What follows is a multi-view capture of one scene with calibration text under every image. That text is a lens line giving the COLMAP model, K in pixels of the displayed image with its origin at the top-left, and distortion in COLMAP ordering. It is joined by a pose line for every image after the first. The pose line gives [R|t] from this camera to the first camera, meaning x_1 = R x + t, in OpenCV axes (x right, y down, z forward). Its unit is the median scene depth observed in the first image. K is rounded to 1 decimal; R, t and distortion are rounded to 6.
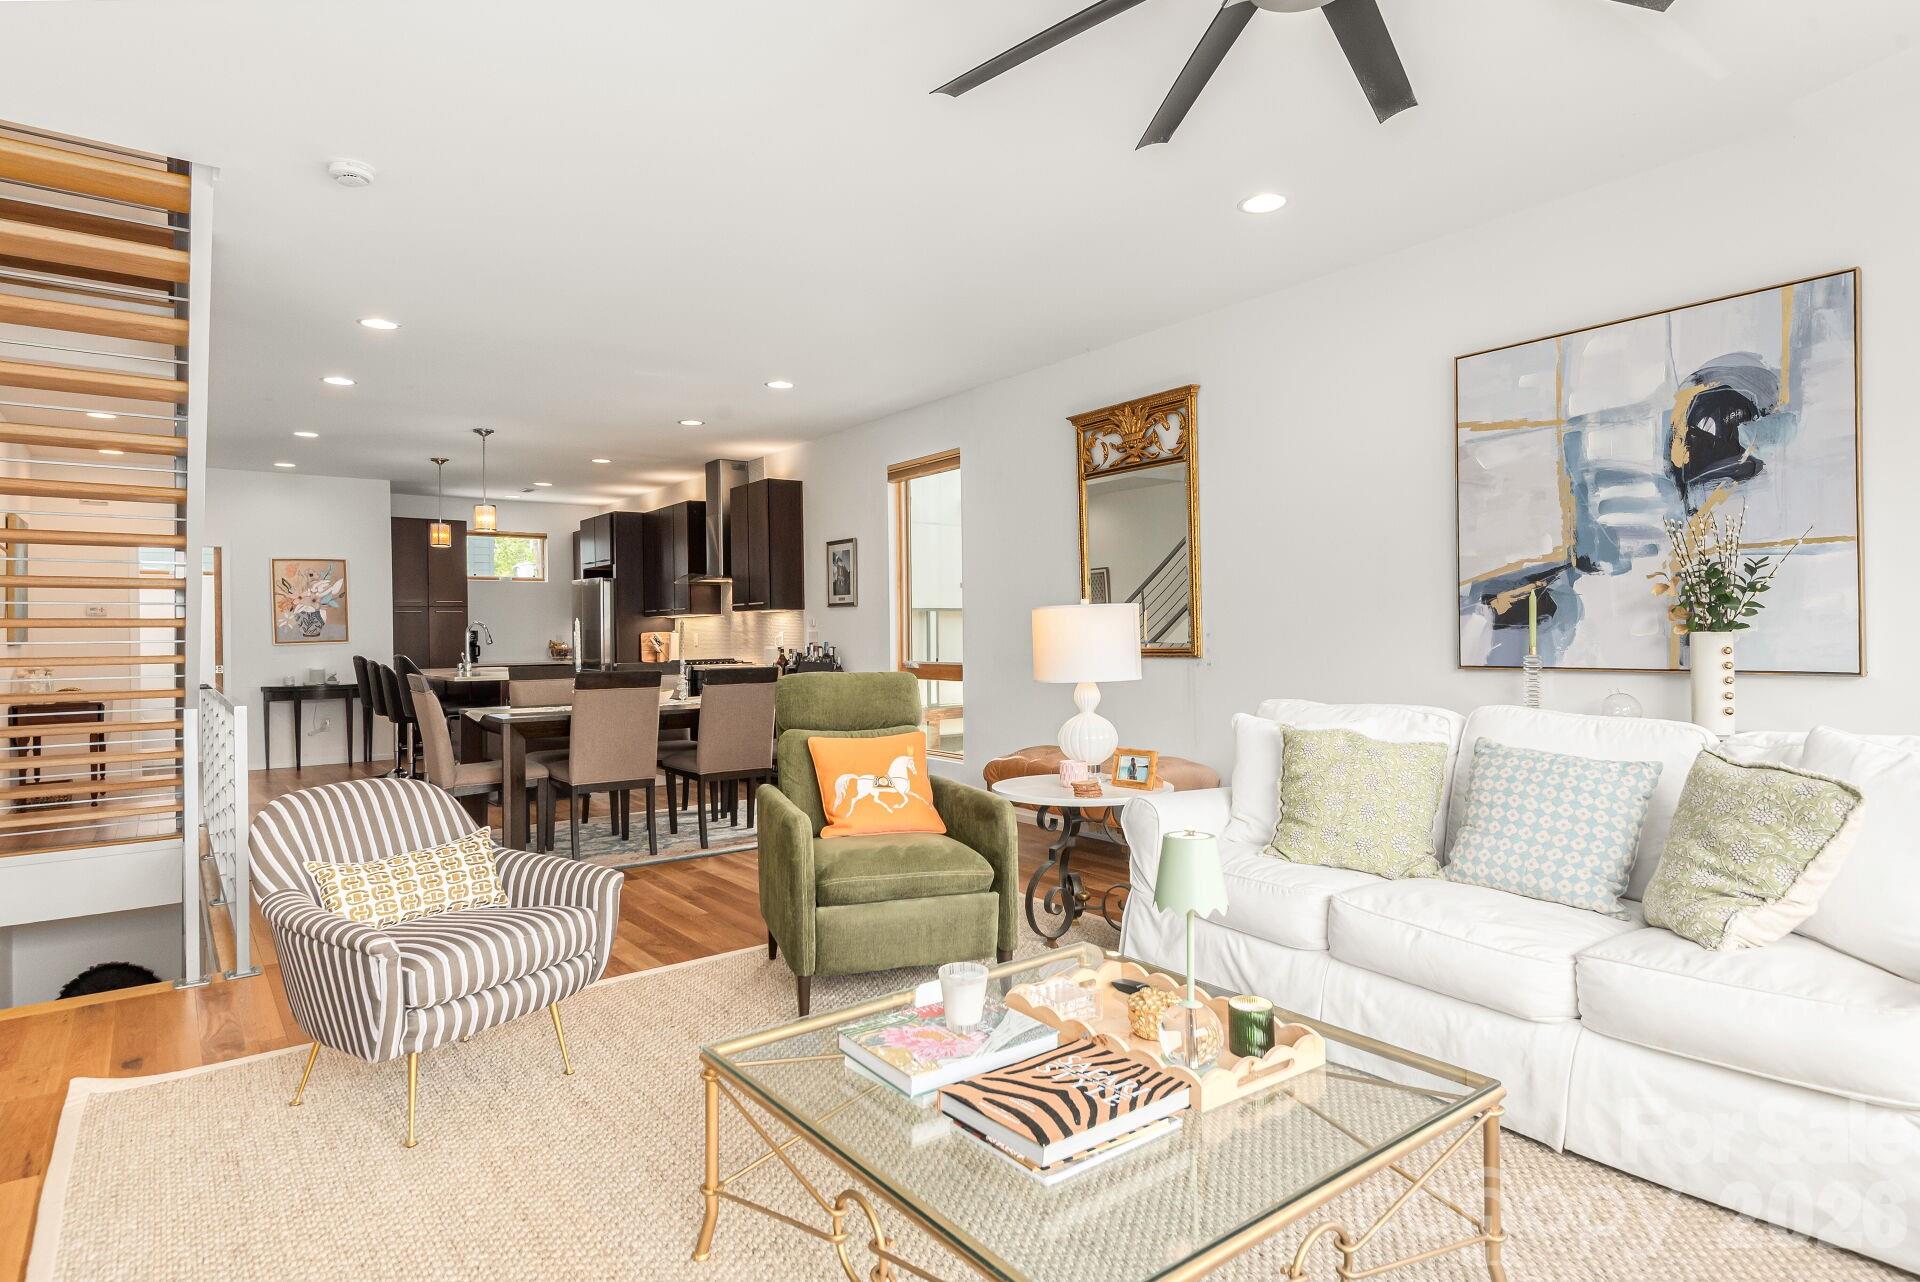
lens RADIAL K [[1030.3, 0, 980.3], [0, 1030.3, 632.2], [0, 0, 1]] dist [0.033159, -0.002397]
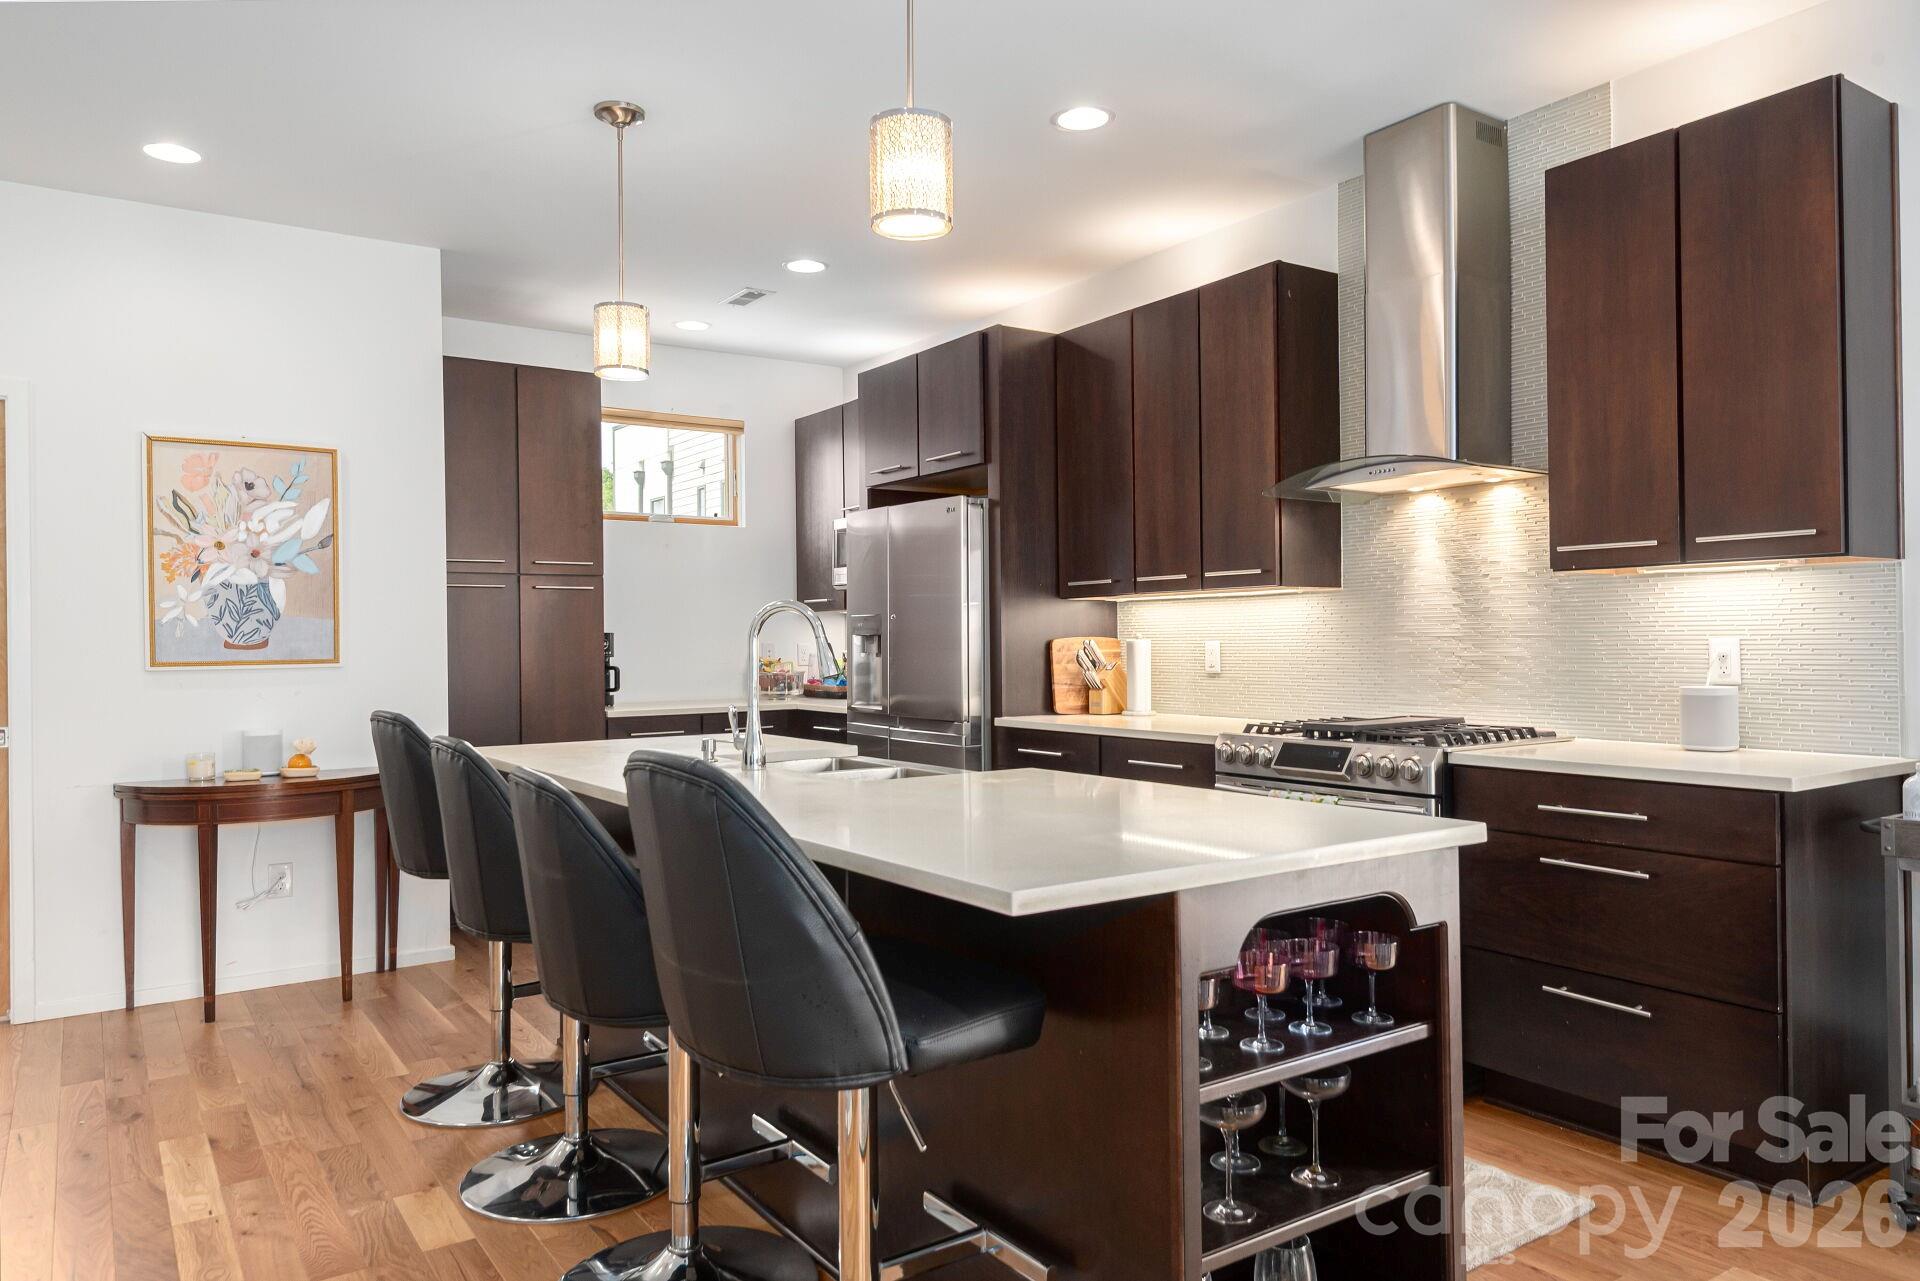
lens RADIAL K [[1298.4, 0, 969.6], [0, 1298.4, 630.4], [0, 0, 1]] dist [0.076877, -0.004127]
pose [[0.998264, -0.000228, -0.058897, -0.424649], [-0.000012, 0.999992, -0.004071, -0.000638], [0.058898, 0.004064, 0.998256, 0.646822]]
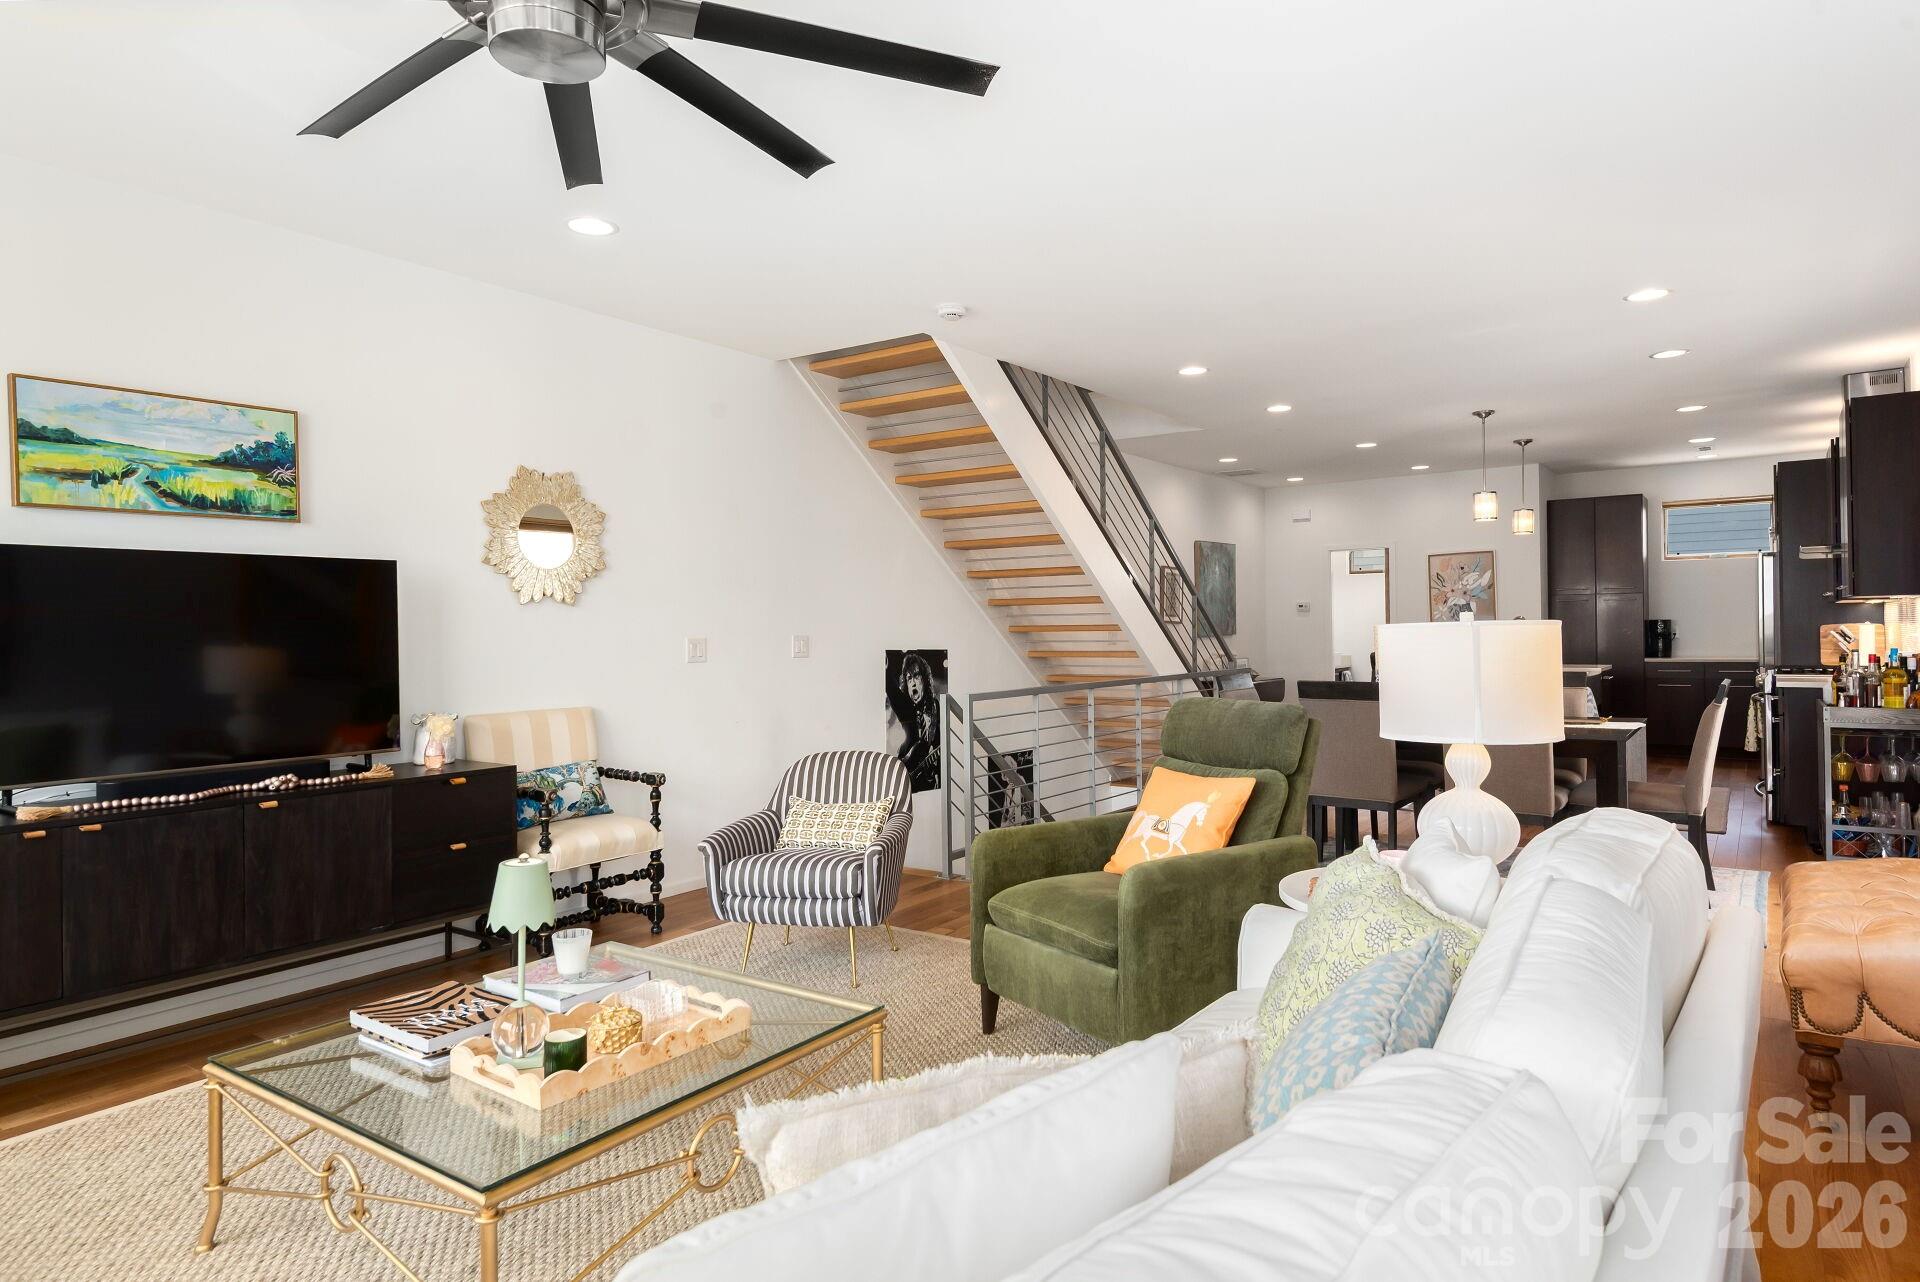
lens RADIAL K [[1123.1, 0, 951.8], [0, 1123.1, 624.6], [0, 0, 1]] dist [0.028312, -0.002161]
pose [[0.288214, 0.004251, -0.957557, 0.338661], [0.011511, 0.999903, 0.007903, -0.016564], [0.957497, -0.013300, 0.288137, 0.237271]]
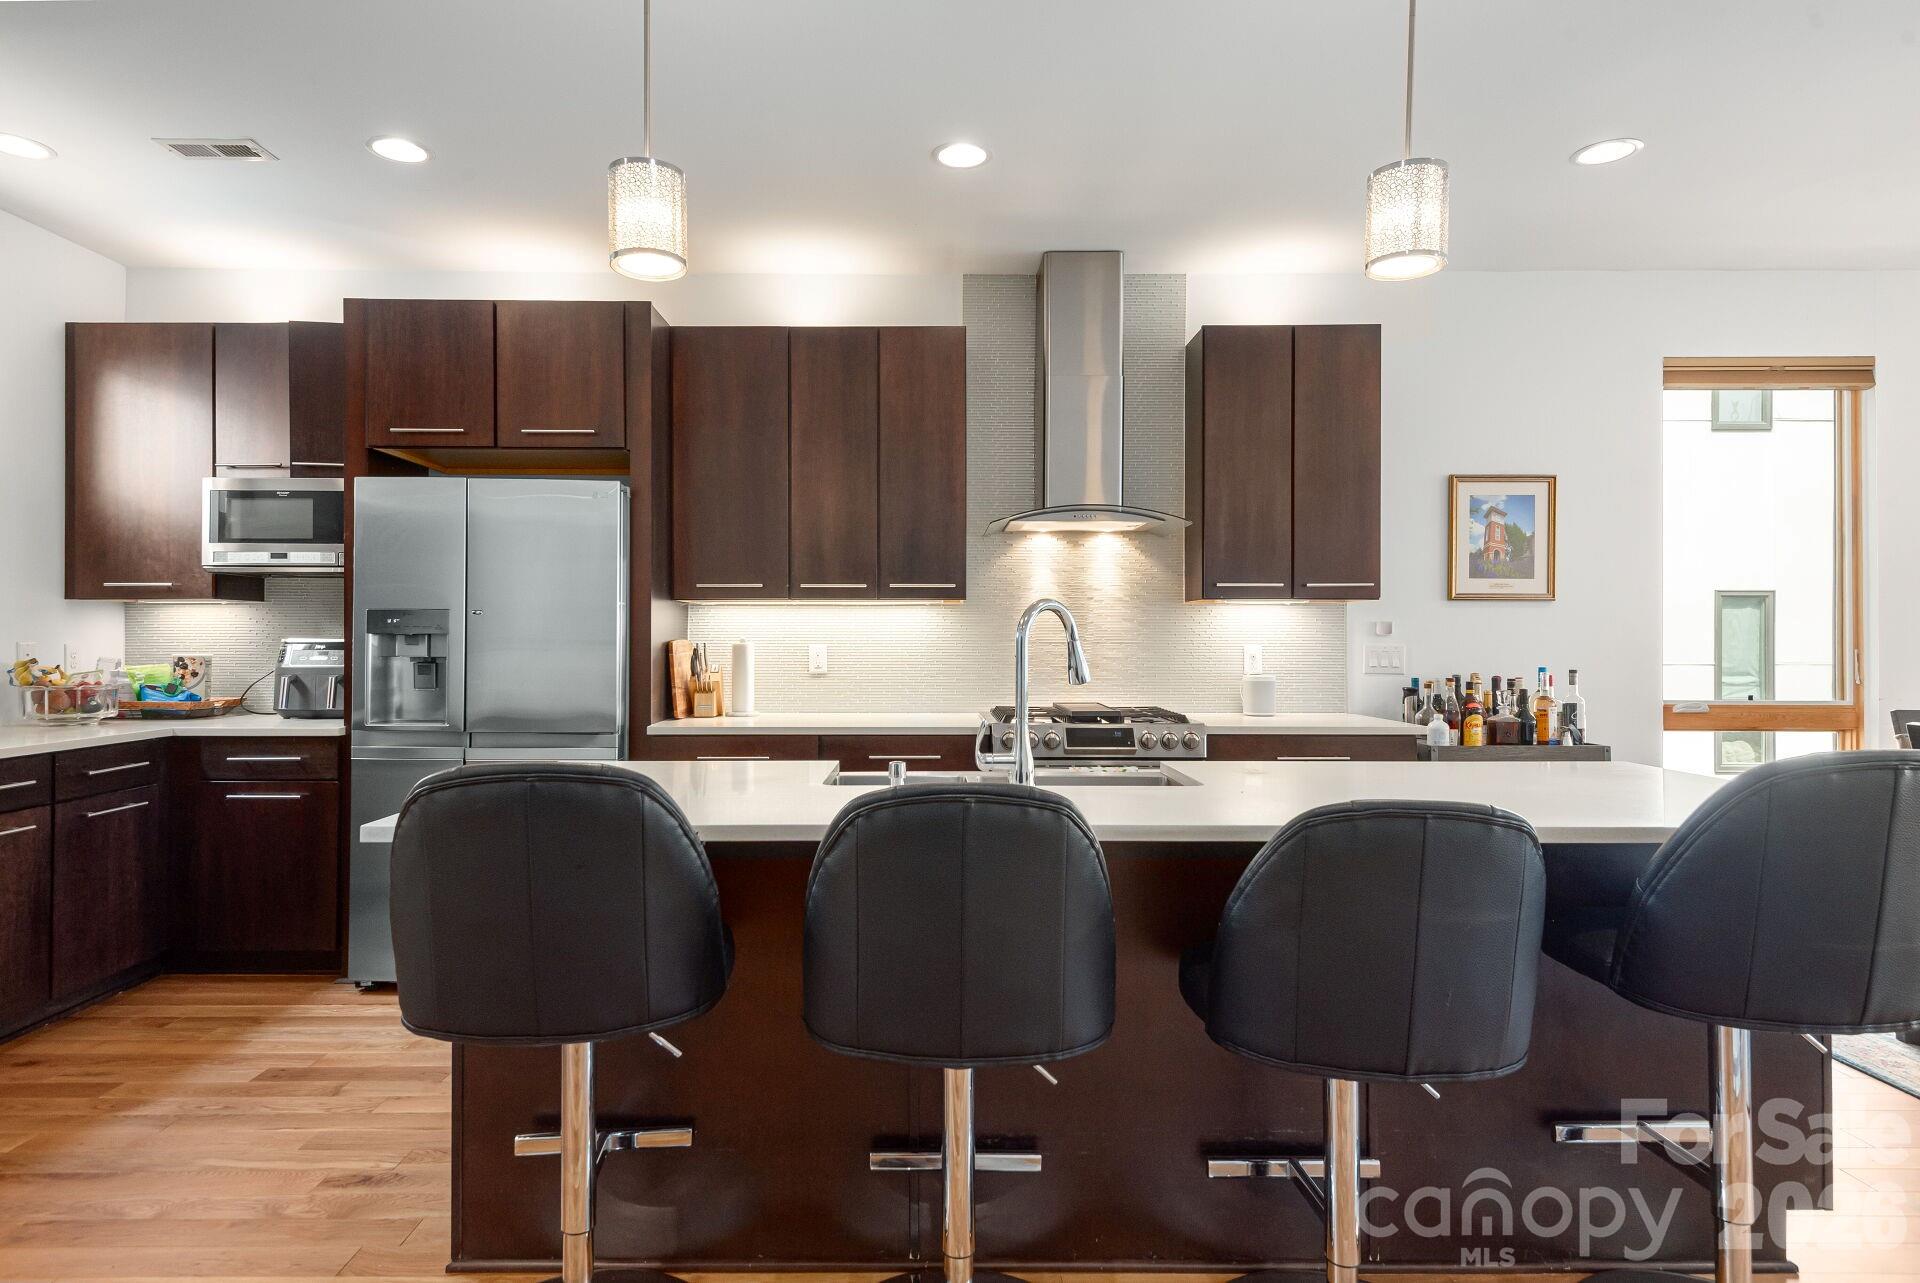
lens RADIAL K [[1030.3, 0, 962.5], [0, 1030.3, 638.6], [0, 0, 1]] dist [0.033159, -0.002397]
pose [[0.614782, 0.011938, 0.788607, -0.721669], [-0.008631, 0.999927, -0.008408, 0.002535], [-0.788650, -0.001637, 0.614840, 0.874859]]
